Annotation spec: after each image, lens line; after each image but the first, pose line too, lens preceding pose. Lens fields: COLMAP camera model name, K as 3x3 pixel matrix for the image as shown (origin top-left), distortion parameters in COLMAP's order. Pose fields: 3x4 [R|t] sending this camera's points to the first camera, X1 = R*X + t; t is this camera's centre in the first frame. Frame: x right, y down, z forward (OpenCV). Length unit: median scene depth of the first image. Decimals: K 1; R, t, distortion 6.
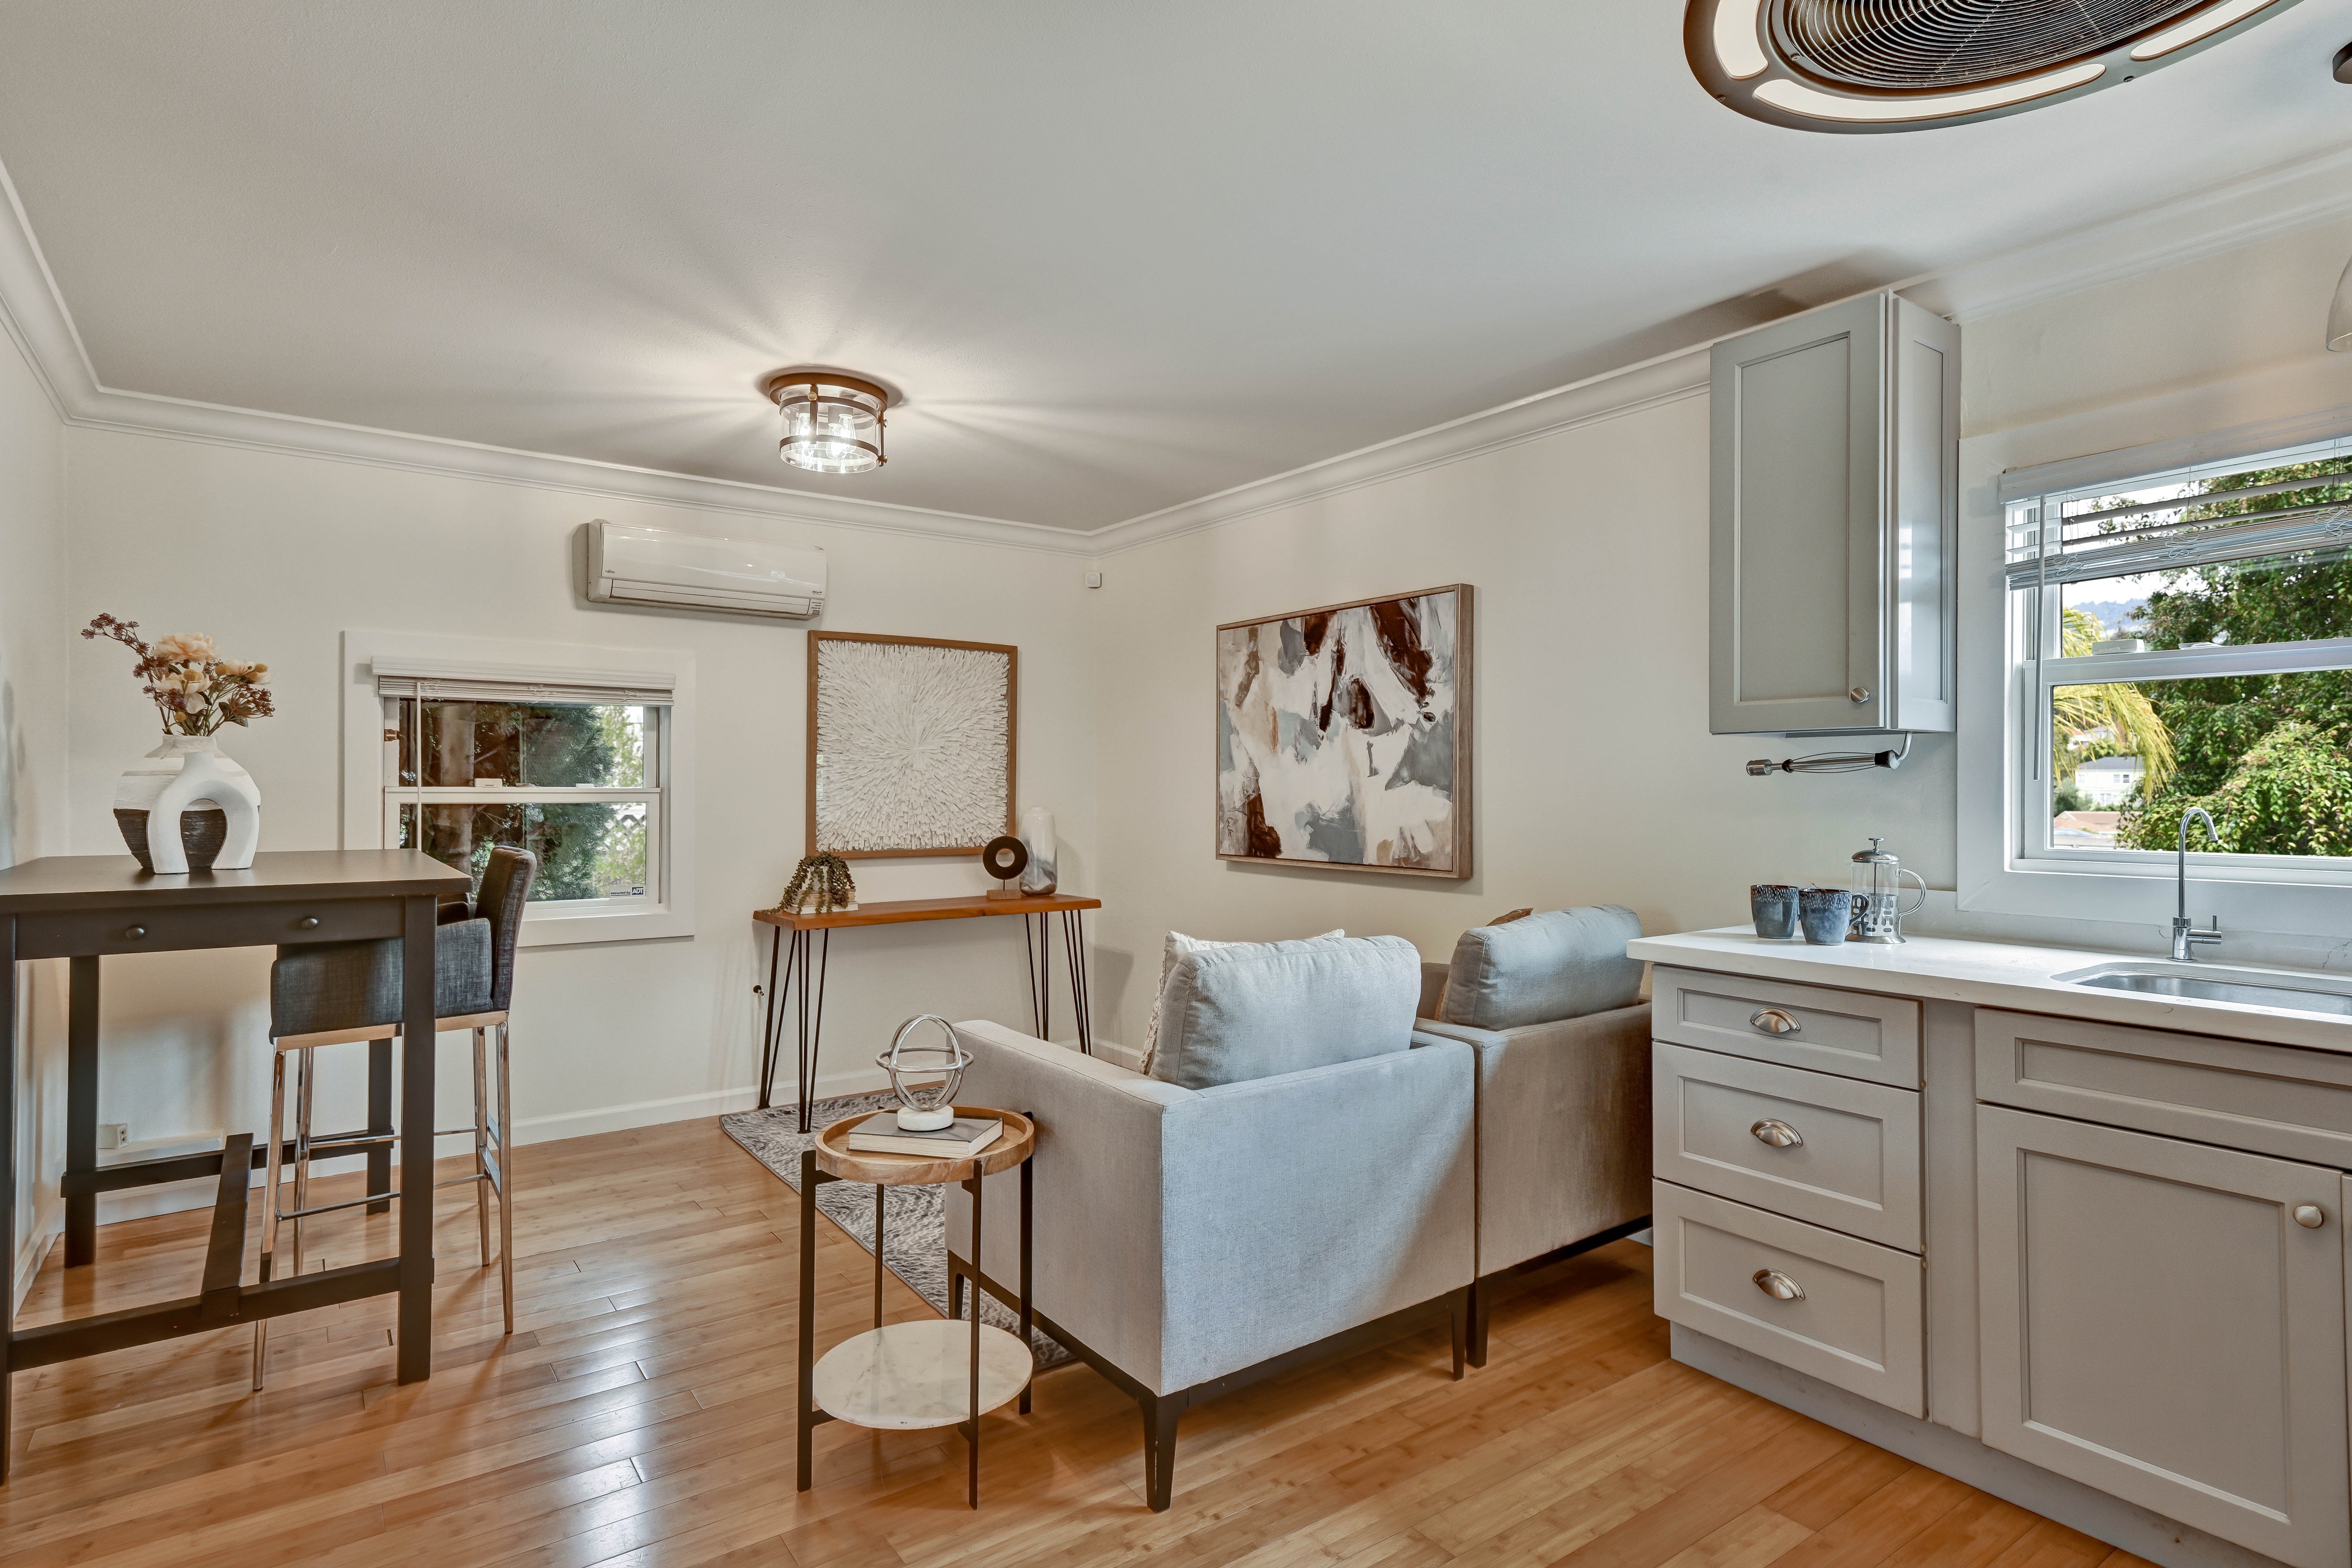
lens RADIAL K [[1213.8, 0, 1174.0], [0, 1213.8, 782.6], [0, 0, 1]] dist [-0.004235, 0.000881]
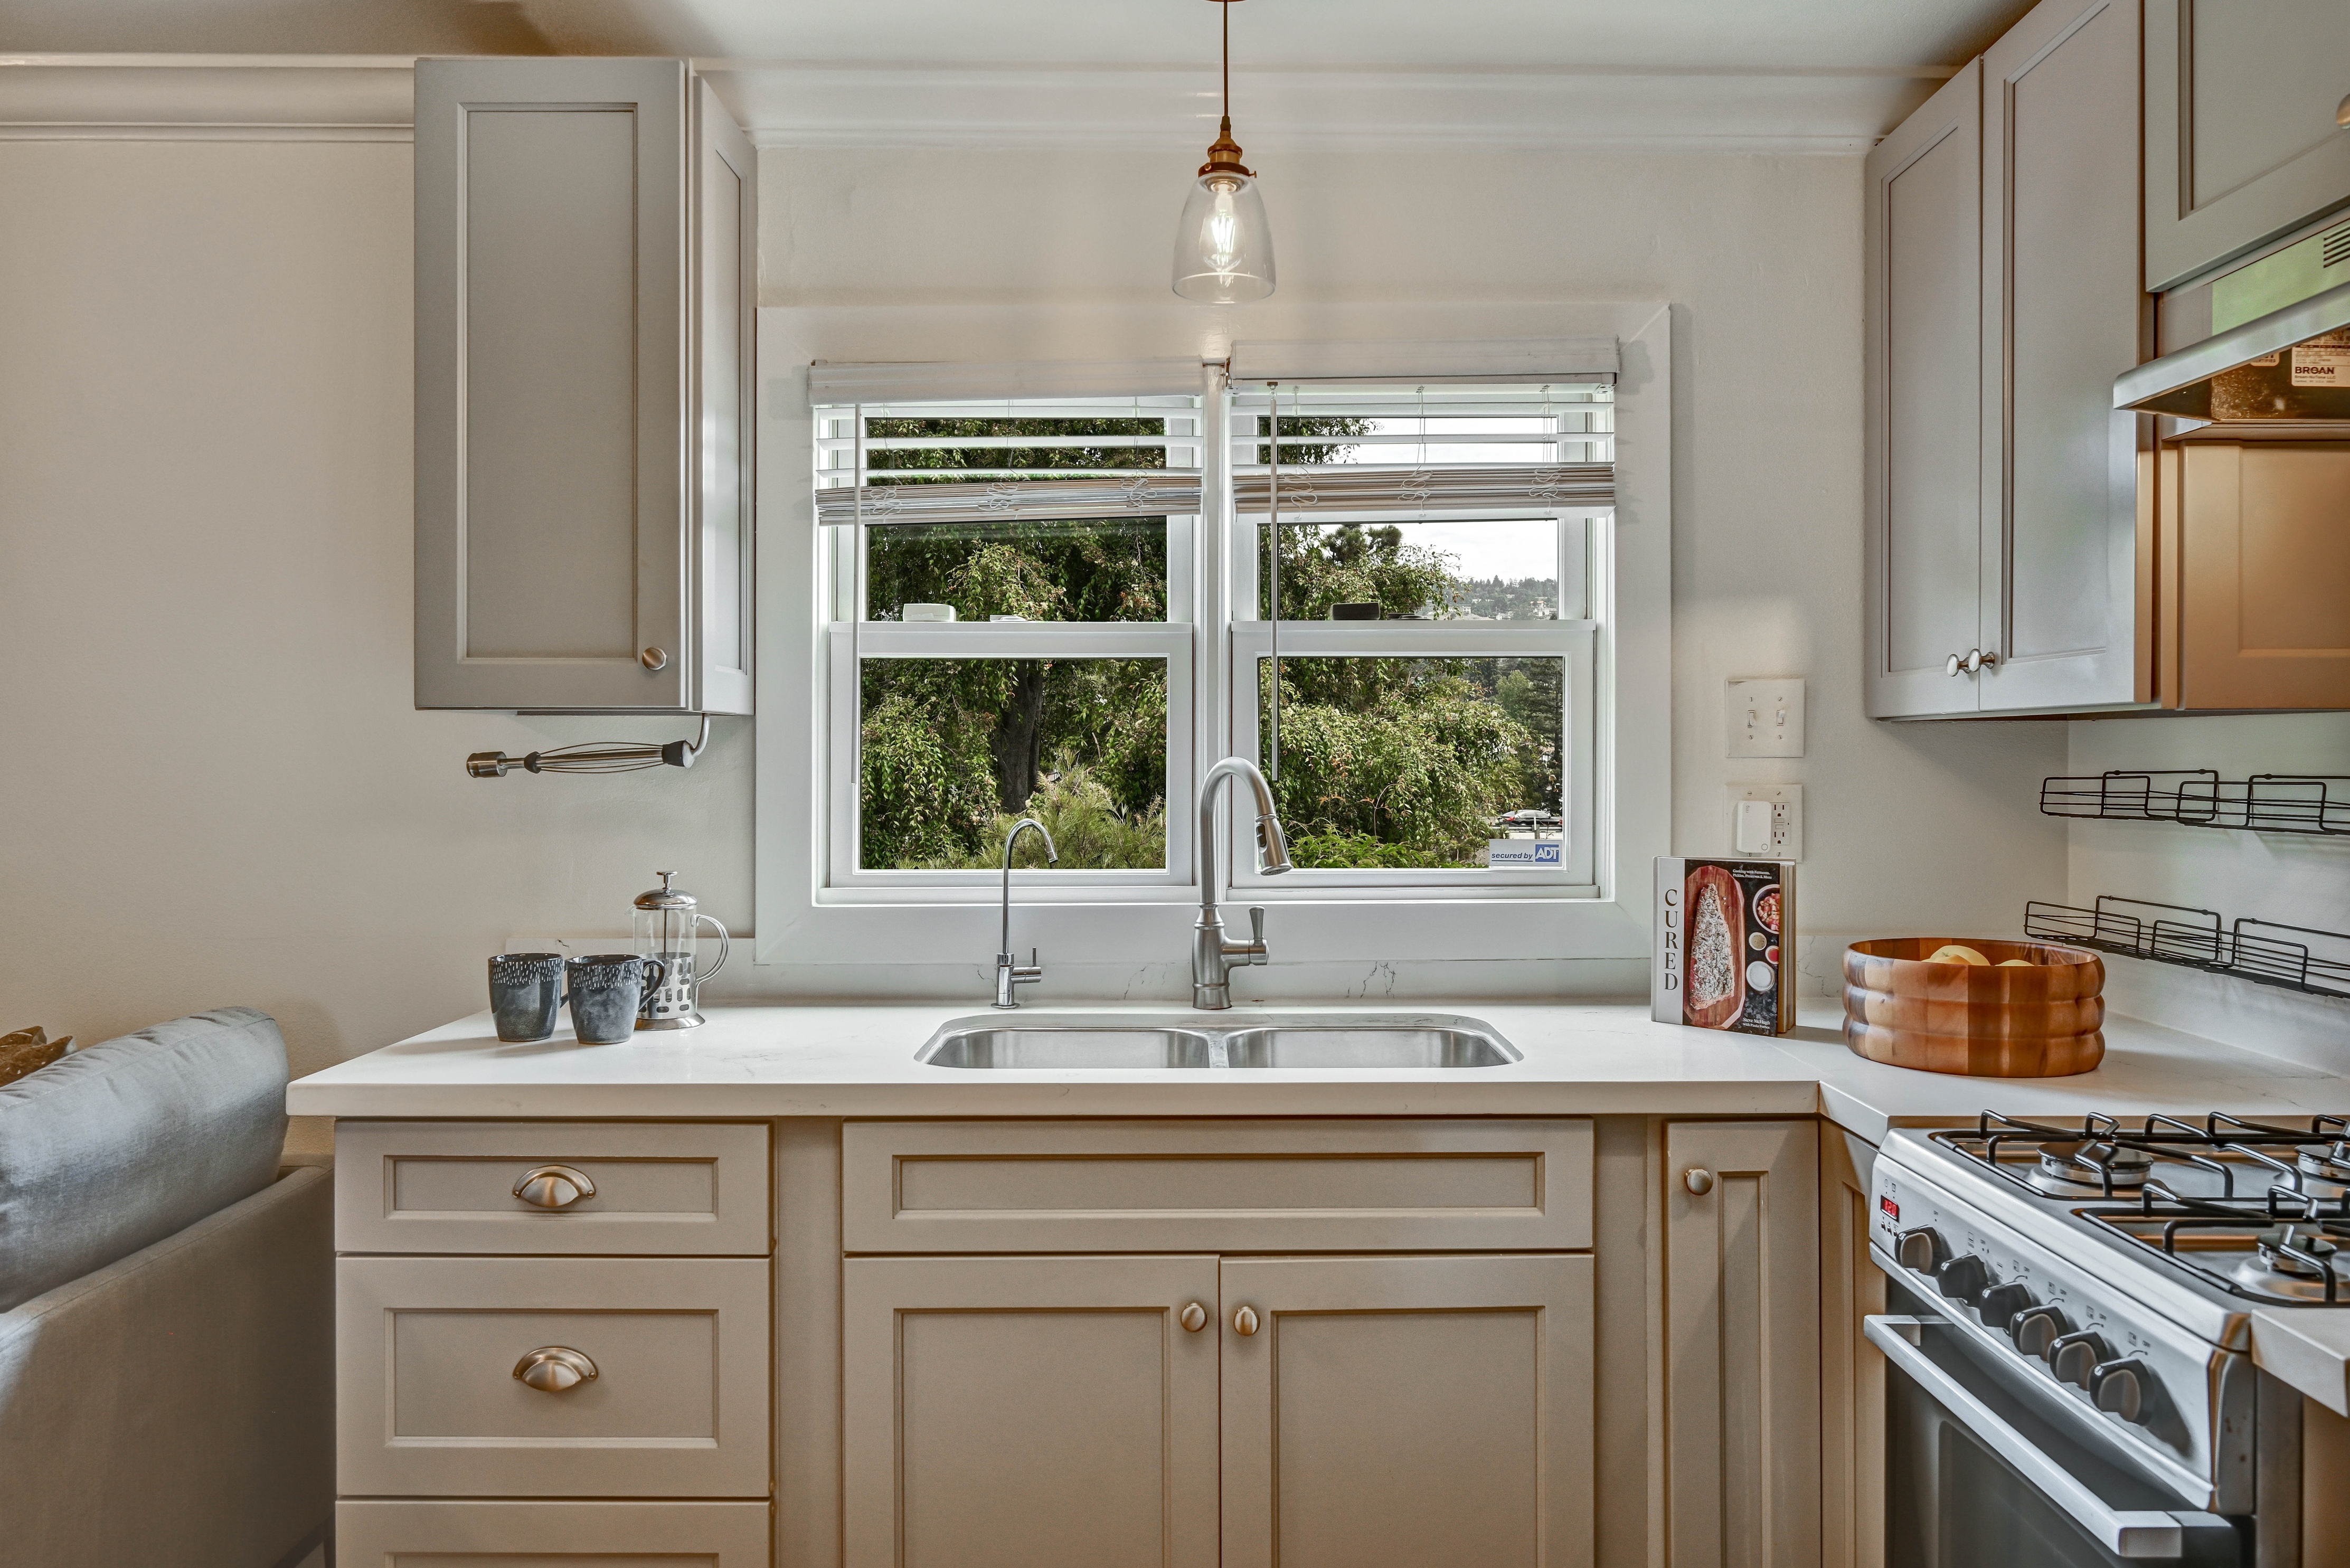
lens RADIAL K [[1662.4, 0, 1179.6], [0, 1662.4, 746.3], [0, 0, 1]] dist [0.002626, -0.000762]
pose [[0.591057, 0.006241, 0.806605, 0.002153], [-0.003946, 0.999980, -0.004846, -0.013940], [-0.806620, -0.000319, 0.591070, 0.155288]]
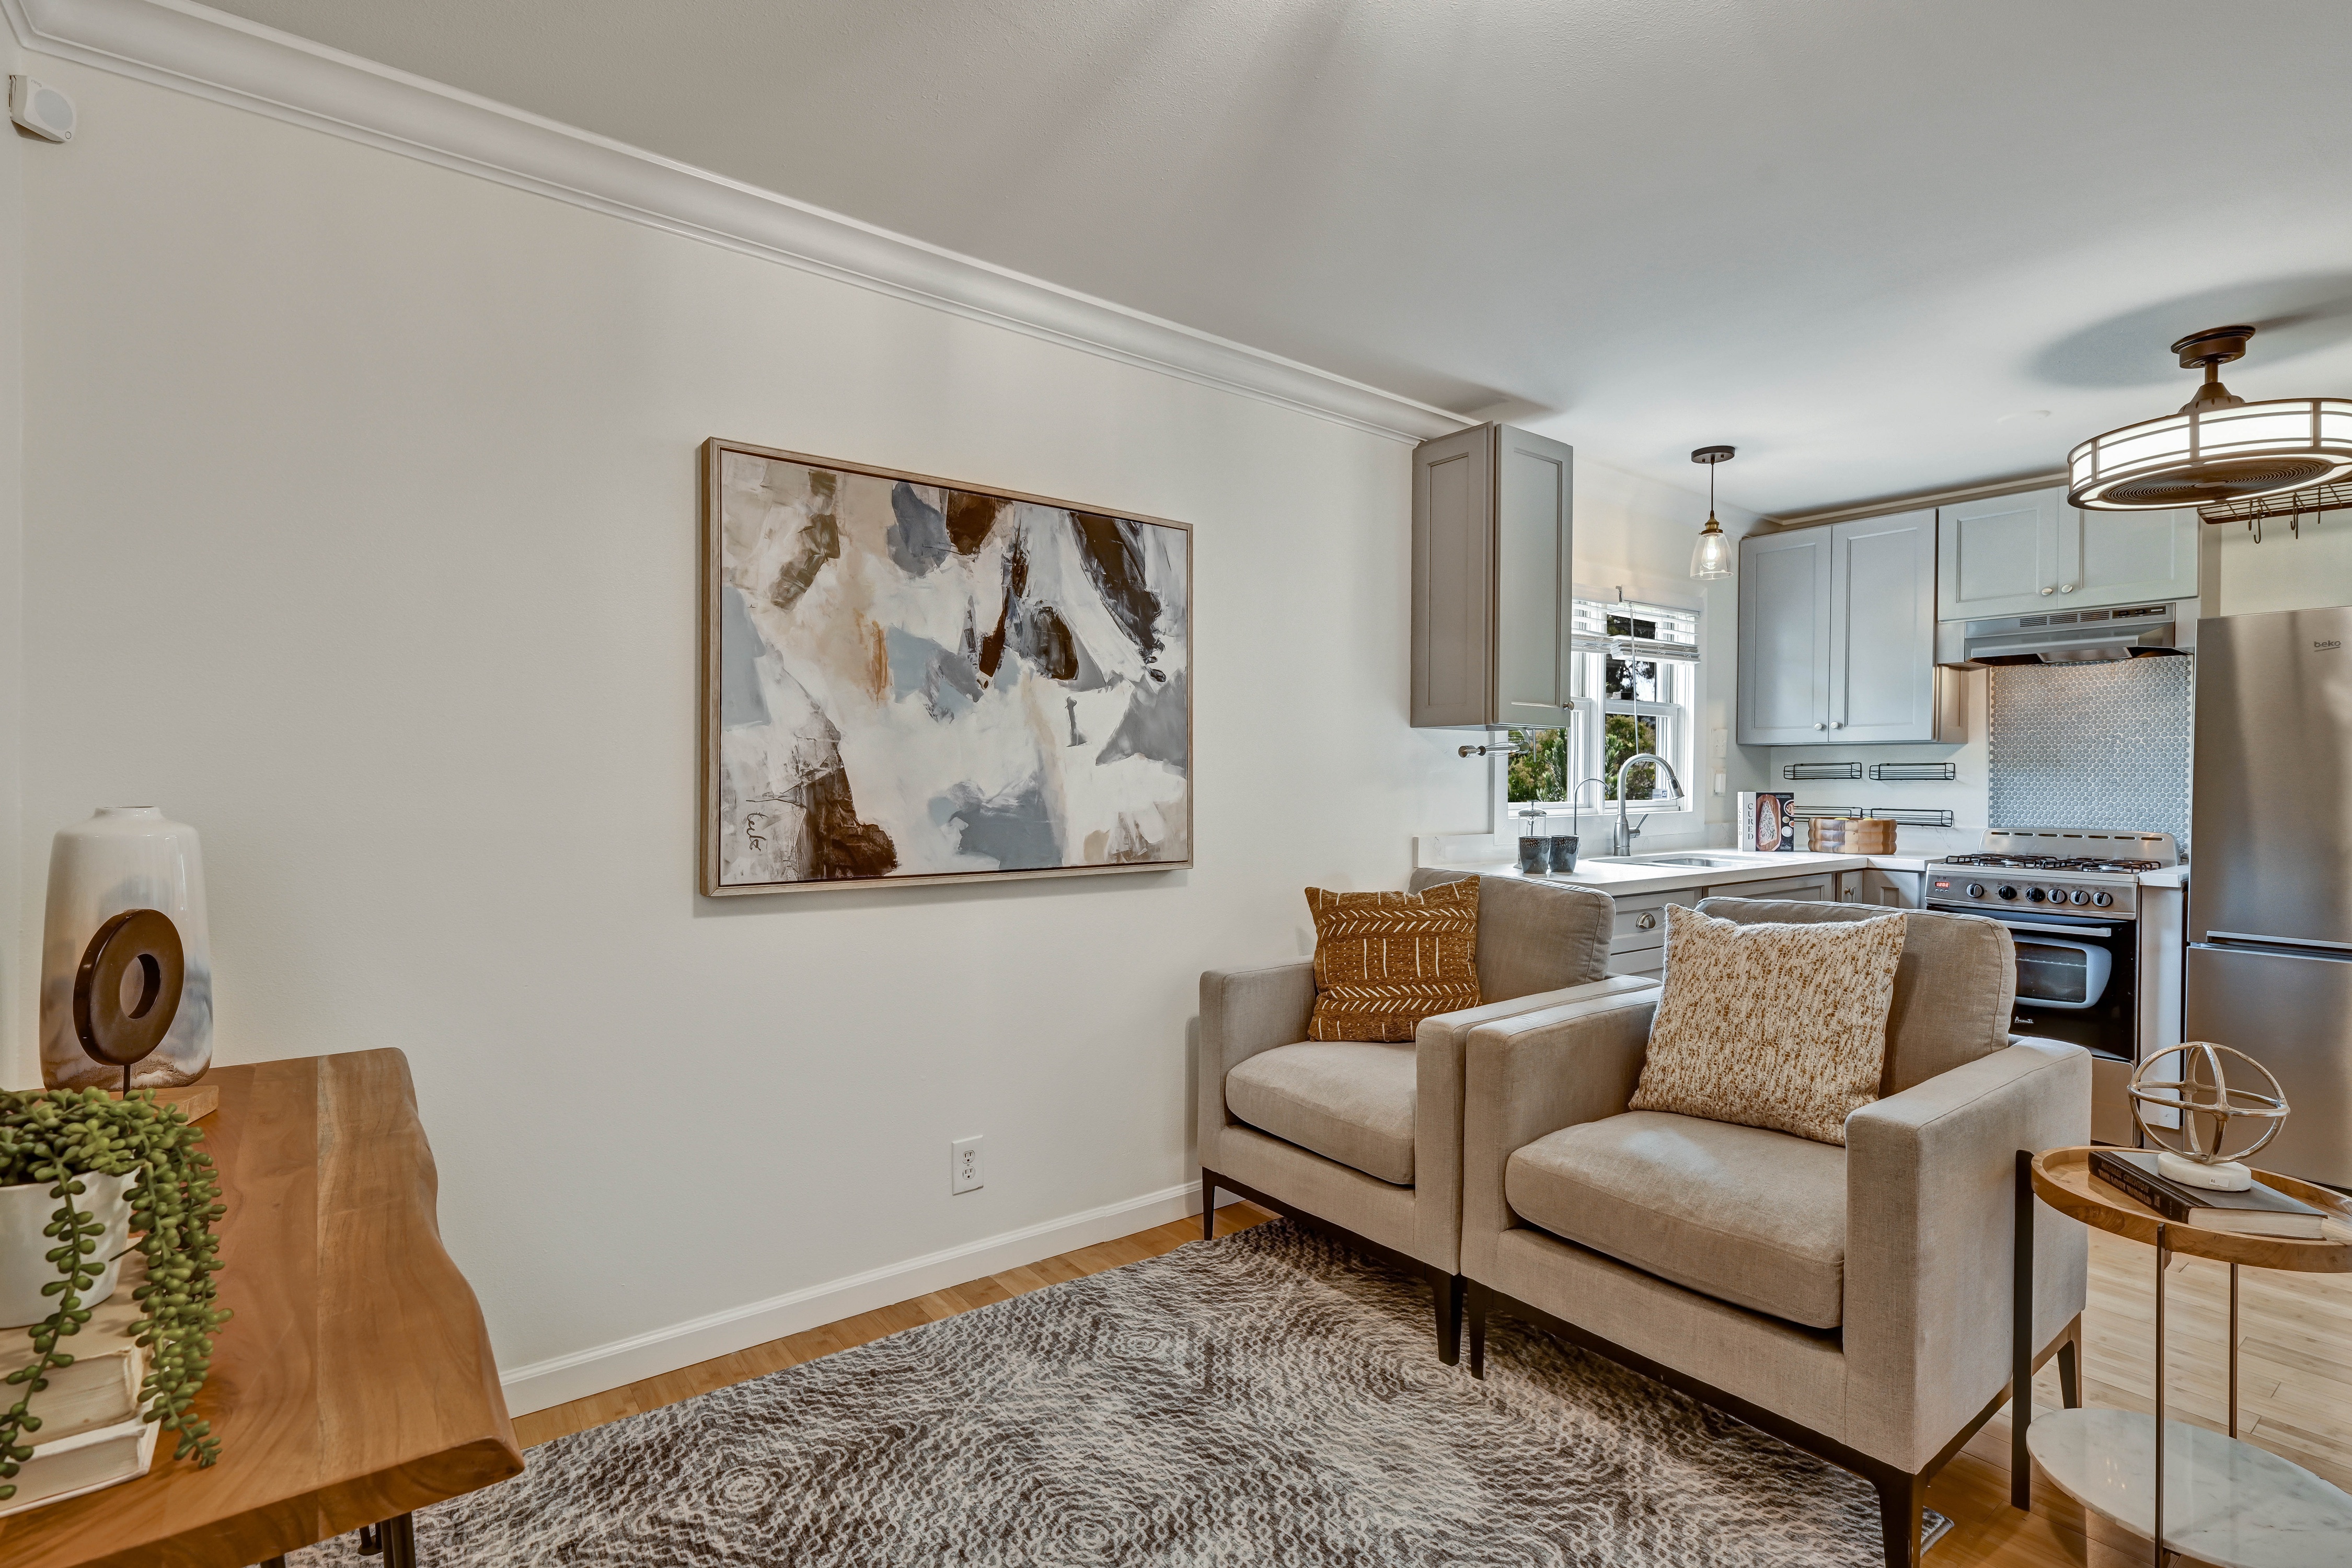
lens RADIAL K [[1086.5, 0, 1186.4], [0, 1086.5, 770.4], [0, 0, 1]] dist [-0.000547, 0.001107]
pose [[-0.015366, -0.002523, 0.999879, -0.520134], [-0.014541, 0.999892, 0.002299, 0.007671], [-0.999776, -0.014504, -0.015401, 0.991613]]
